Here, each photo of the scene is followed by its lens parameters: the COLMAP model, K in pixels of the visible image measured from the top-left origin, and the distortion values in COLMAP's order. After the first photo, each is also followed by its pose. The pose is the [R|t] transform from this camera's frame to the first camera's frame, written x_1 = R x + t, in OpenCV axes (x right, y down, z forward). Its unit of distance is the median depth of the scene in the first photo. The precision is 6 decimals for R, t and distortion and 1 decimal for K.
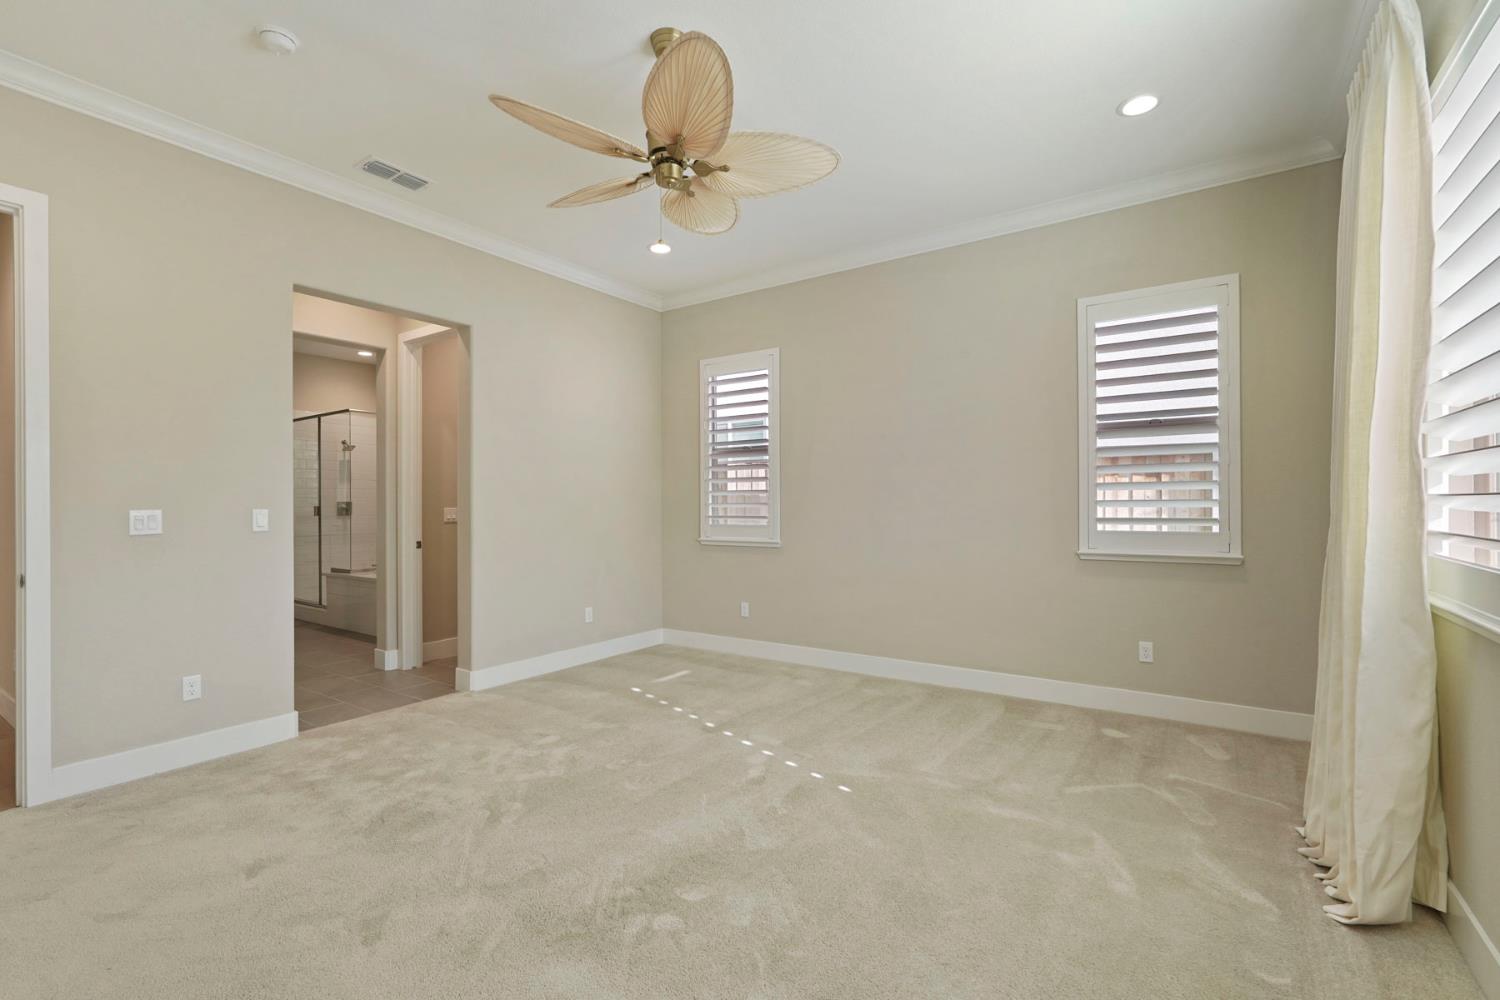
lens RADIAL K [[670.8, 0, 750.0], [0, 670.8, 500.0], [0, 0, 1]] dist [-0.001120, 0.000136]
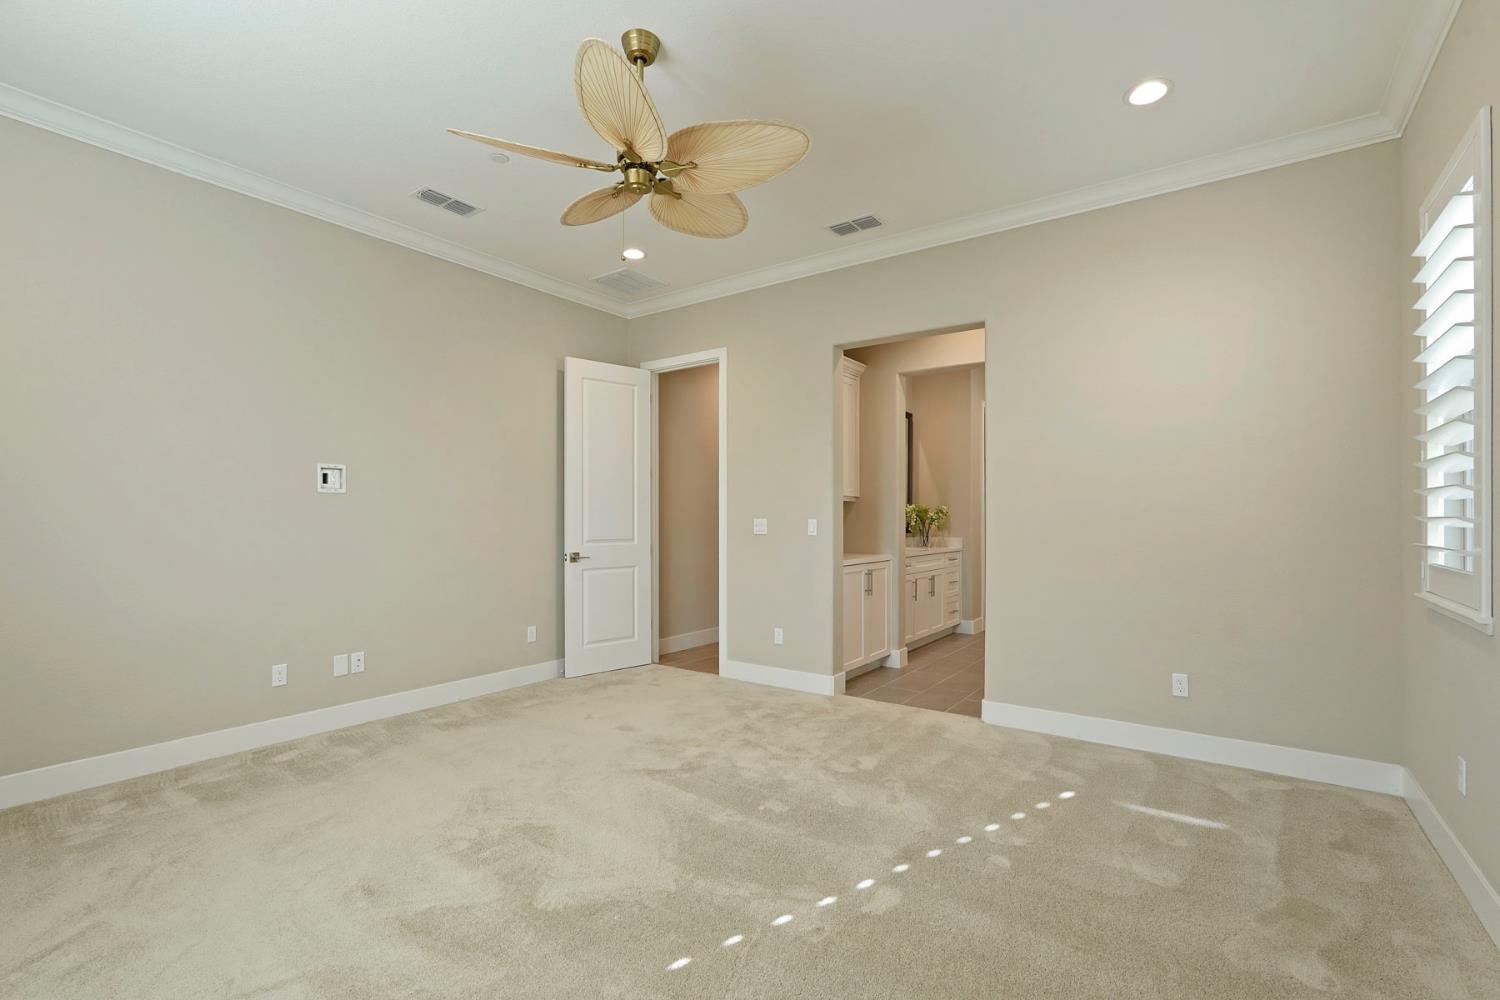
lens RADIAL K [[670.4, 0, 754.5], [0, 670.4, 513.4], [0, 0, 1]] dist [-0.000946, -0.000014]
pose [[-0.010531, -0.002794, -0.999941, 0.639888], [0.003682, 0.999989, -0.002833, 0.004687], [0.999938, -0.003712, -0.010520, 0.891533]]
